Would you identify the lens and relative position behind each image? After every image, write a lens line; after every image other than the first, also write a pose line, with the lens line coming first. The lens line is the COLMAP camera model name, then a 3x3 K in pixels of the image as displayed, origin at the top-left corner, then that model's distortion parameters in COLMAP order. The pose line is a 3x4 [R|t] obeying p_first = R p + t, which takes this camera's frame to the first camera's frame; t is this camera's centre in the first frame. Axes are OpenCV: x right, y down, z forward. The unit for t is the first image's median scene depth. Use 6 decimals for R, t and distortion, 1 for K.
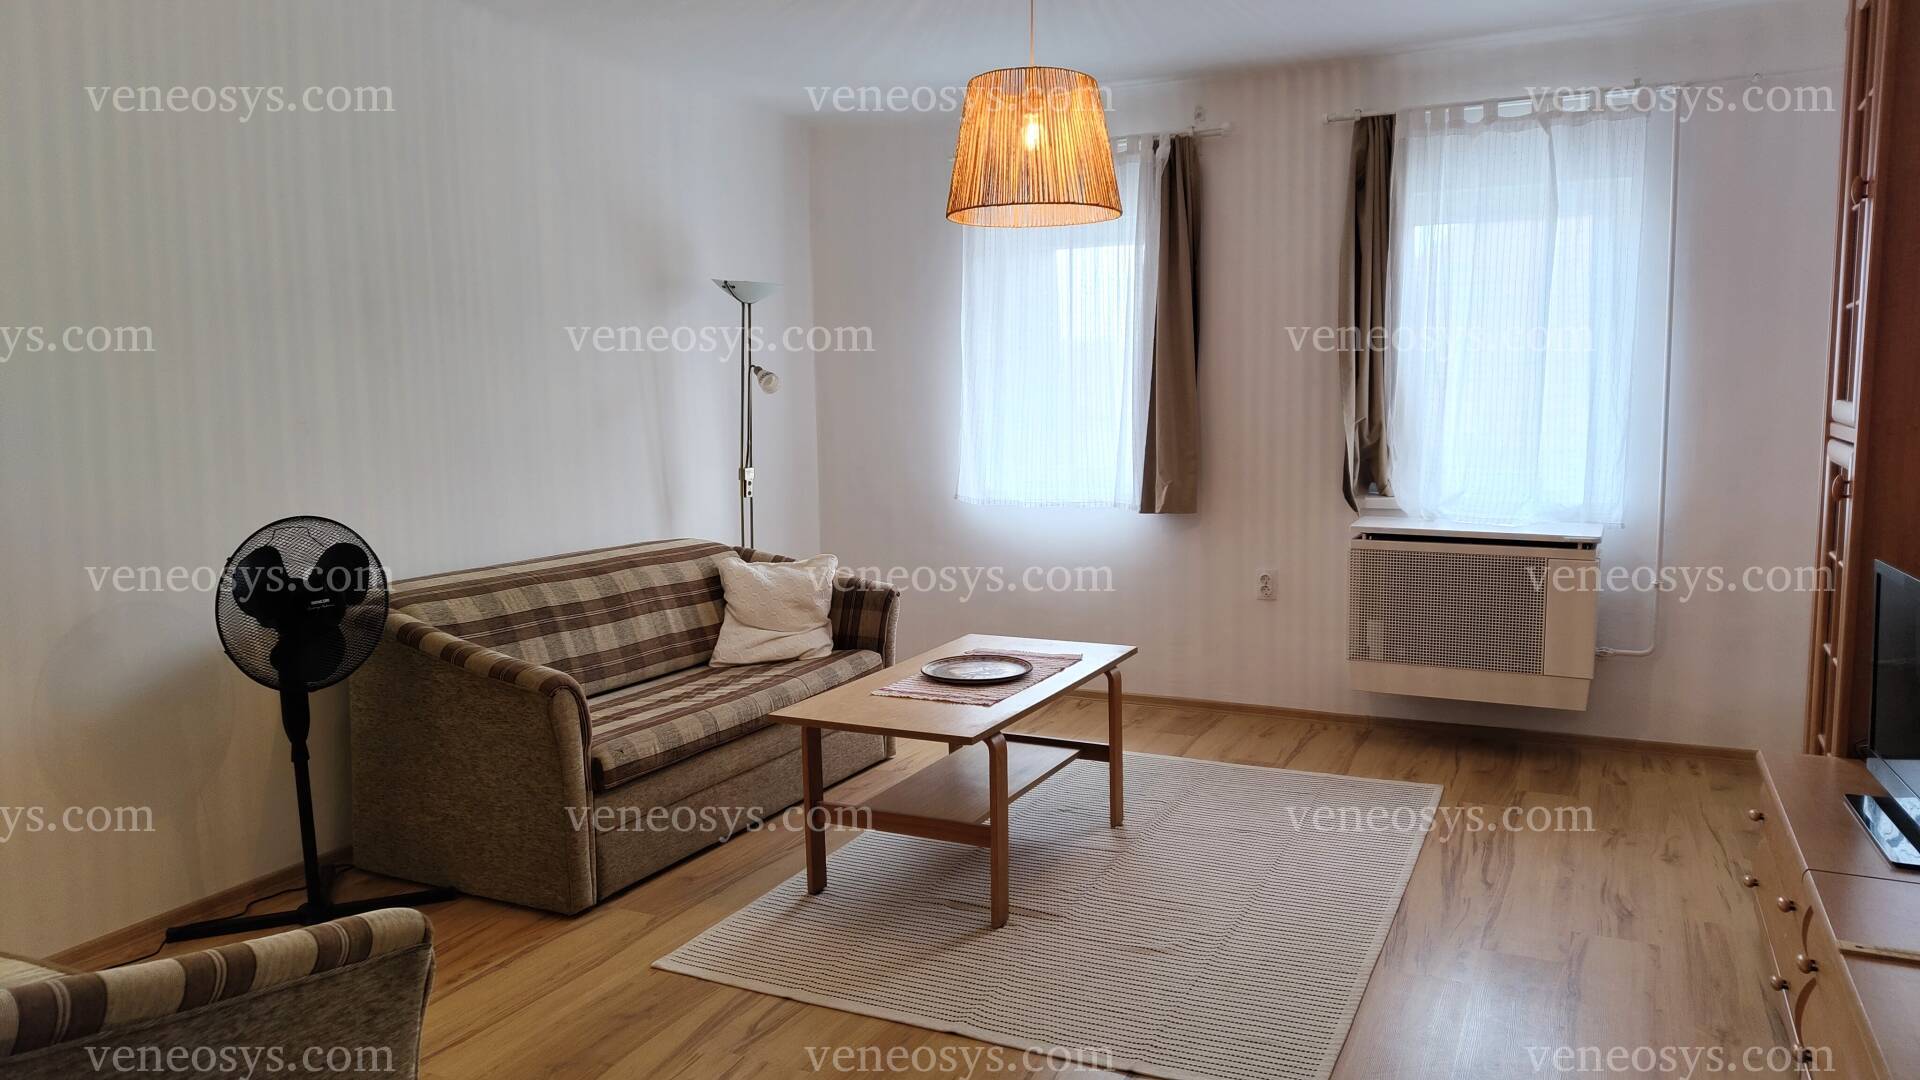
lens RADIAL K [[1312.8, 0, 958.9], [0, 1312.8, 555.8], [0, 0, 1]] dist [-0.001425, -0.000275]
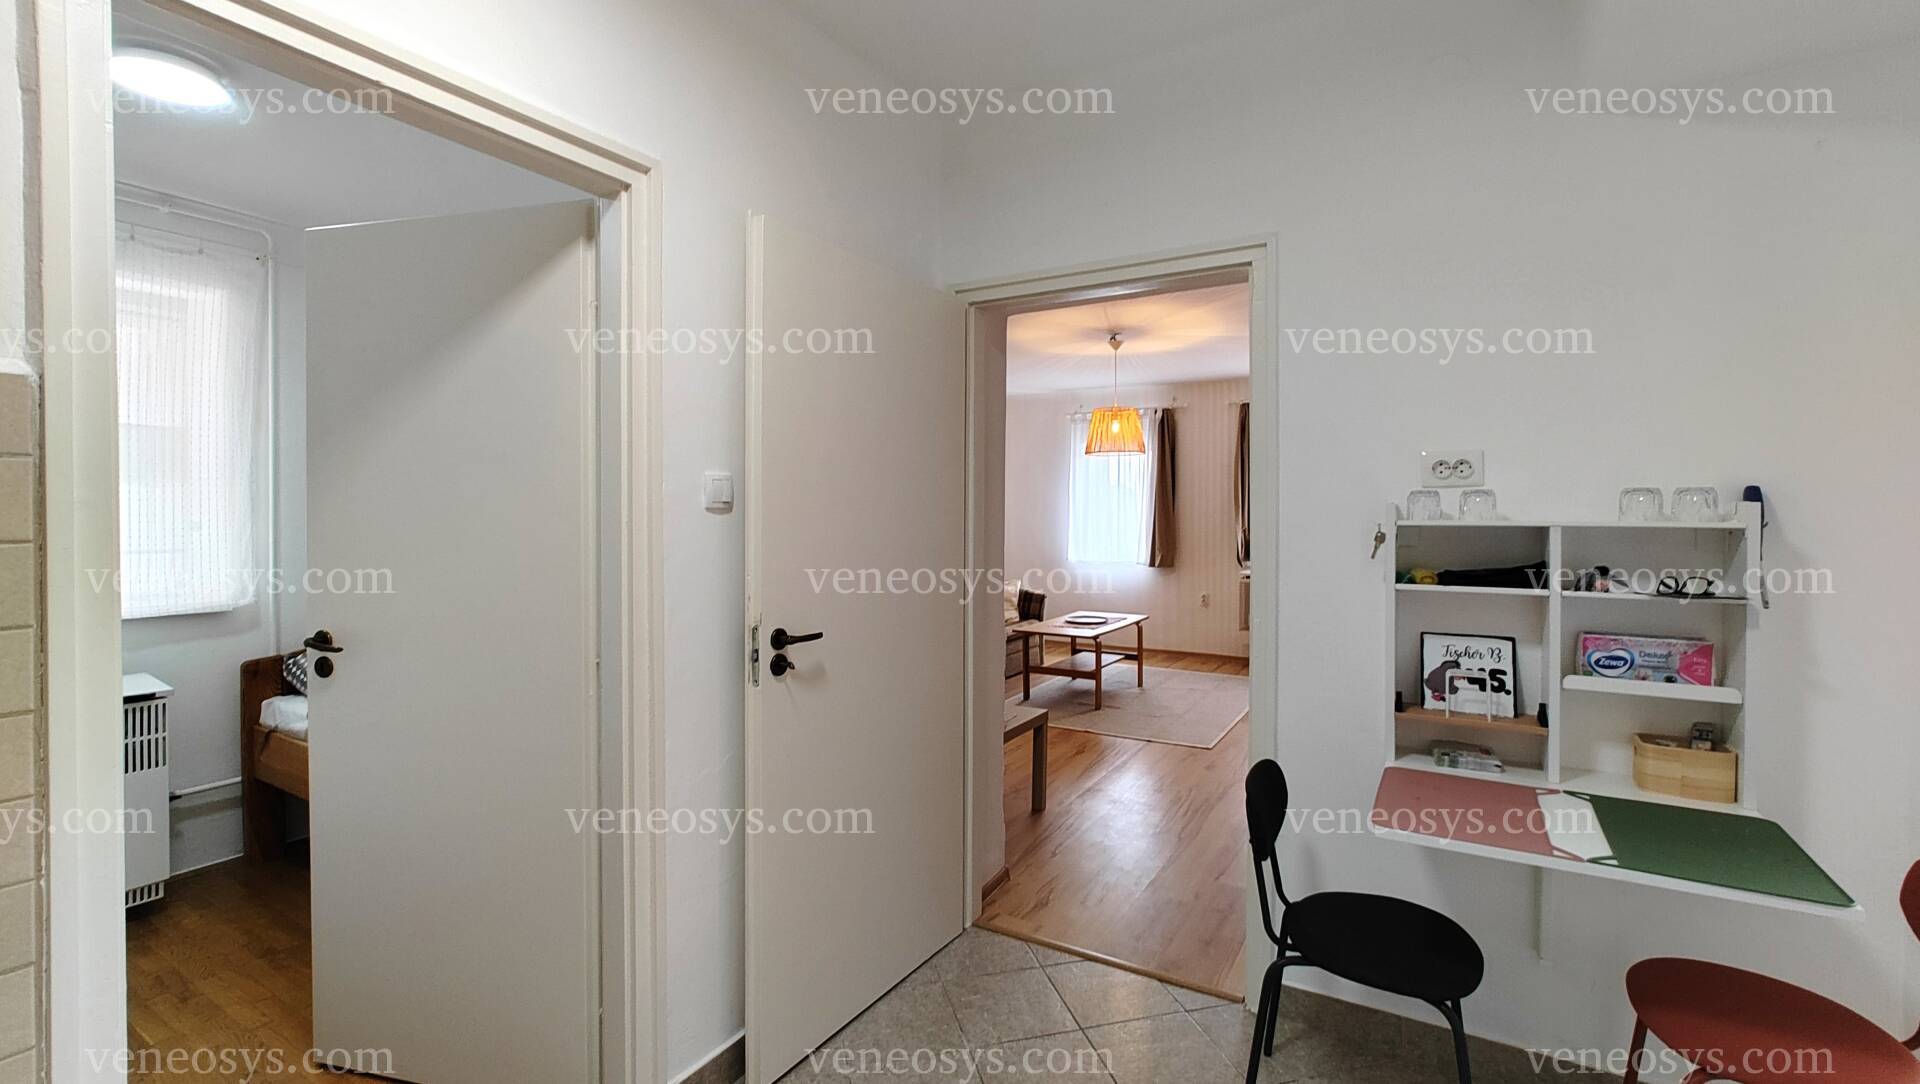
lens RADIAL K [[812.3, 0, 954.8], [0, 812.3, 524.0], [0, 0, 1]] dist [0.001301, -0.000051]
pose [[0.995897, 0.017776, -0.088733, -0.089828], [-0.027444, 0.993668, -0.108952, 0.068117], [0.086234, 0.110940, 0.990079, -0.532364]]
